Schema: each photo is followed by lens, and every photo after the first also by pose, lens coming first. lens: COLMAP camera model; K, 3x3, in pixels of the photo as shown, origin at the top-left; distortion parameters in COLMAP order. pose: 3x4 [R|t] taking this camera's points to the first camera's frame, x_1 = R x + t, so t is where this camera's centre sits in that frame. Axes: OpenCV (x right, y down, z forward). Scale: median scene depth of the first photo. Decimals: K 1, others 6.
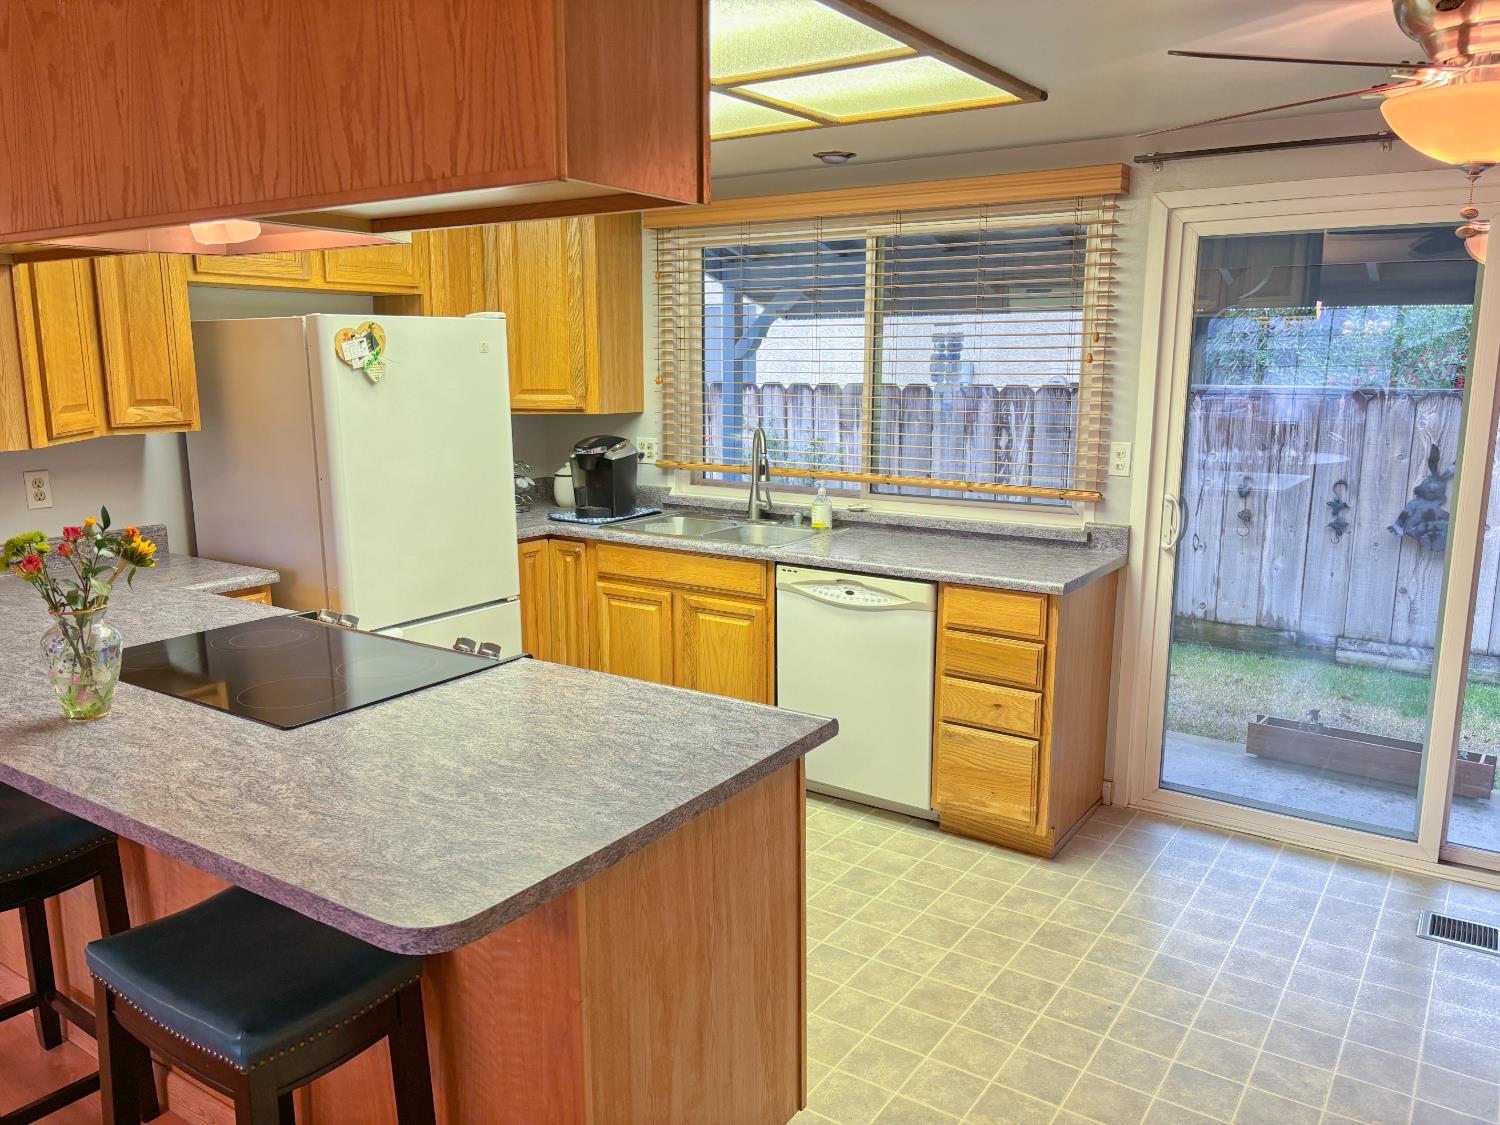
lens RADIAL K [[1134.2, 0, 750.0], [0, 1134.2, 562.5], [0, 0, 1]] dist [0.056888, -0.050747]
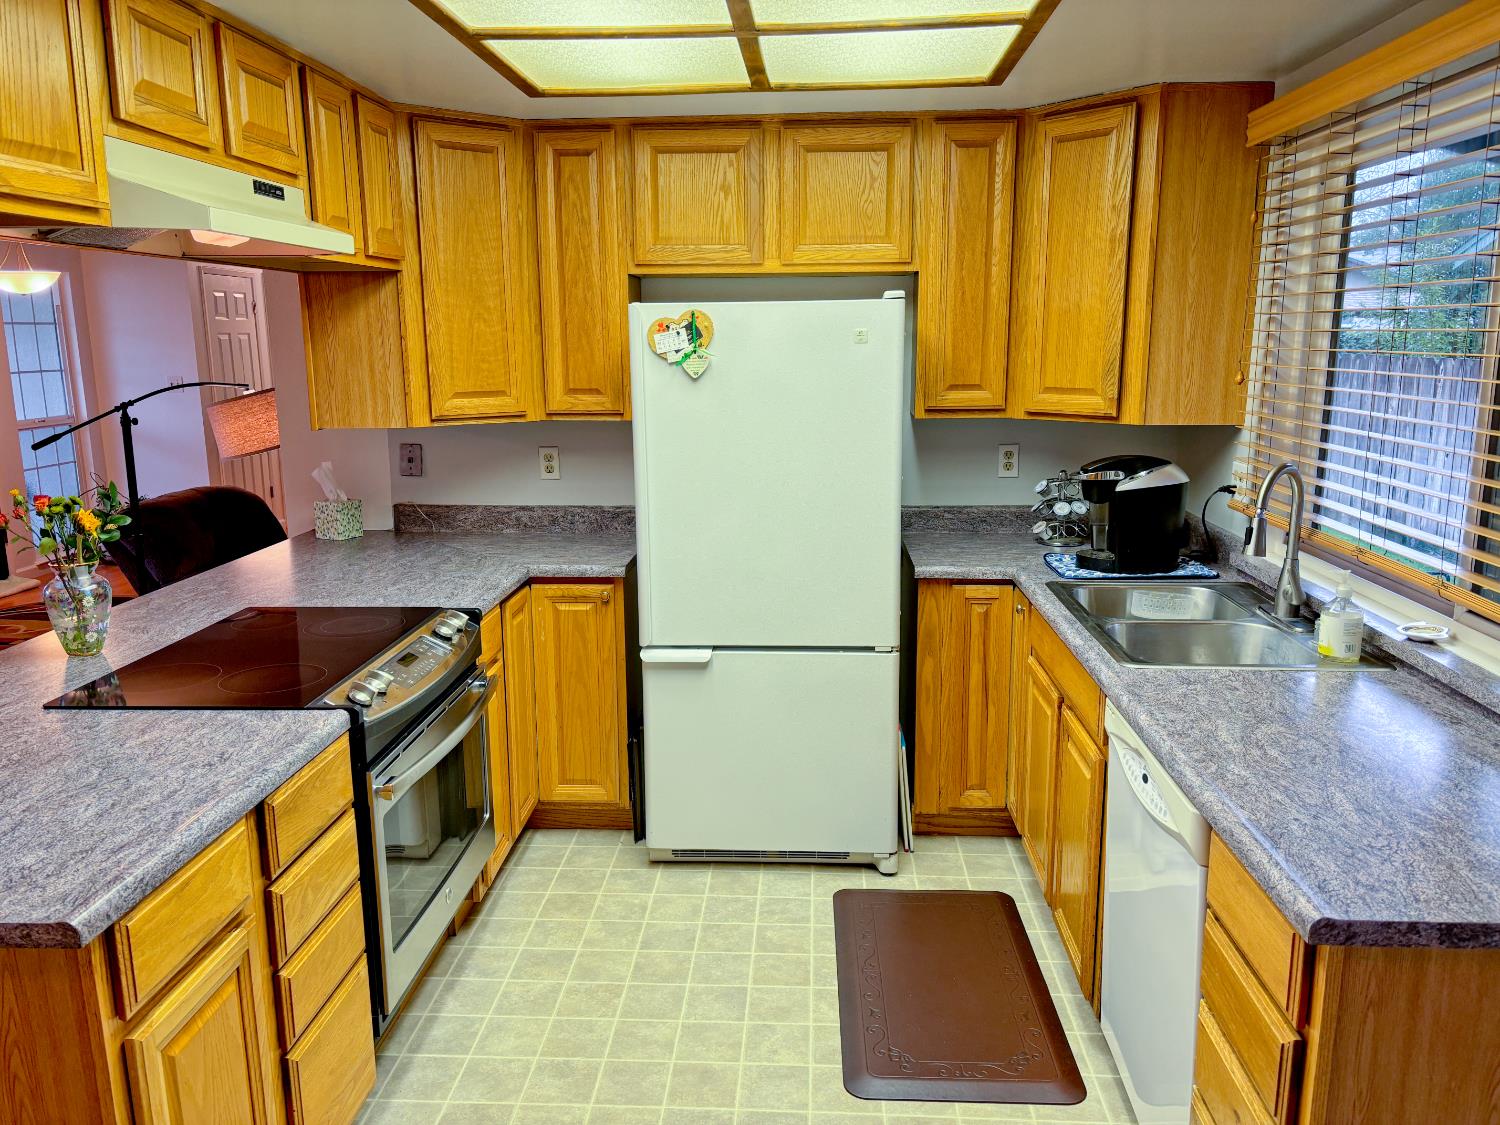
lens RADIAL K [[1134.2, 0, 750.0], [0, 1134.2, 562.5], [0, 0, 1]] dist [0.056888, -0.050747]
pose [[0.512083, 0.165230, -0.842894, 0.609425], [-0.145769, 0.983806, 0.104294, -0.146559], [0.846476, 0.069461, 0.527876, 0.735480]]
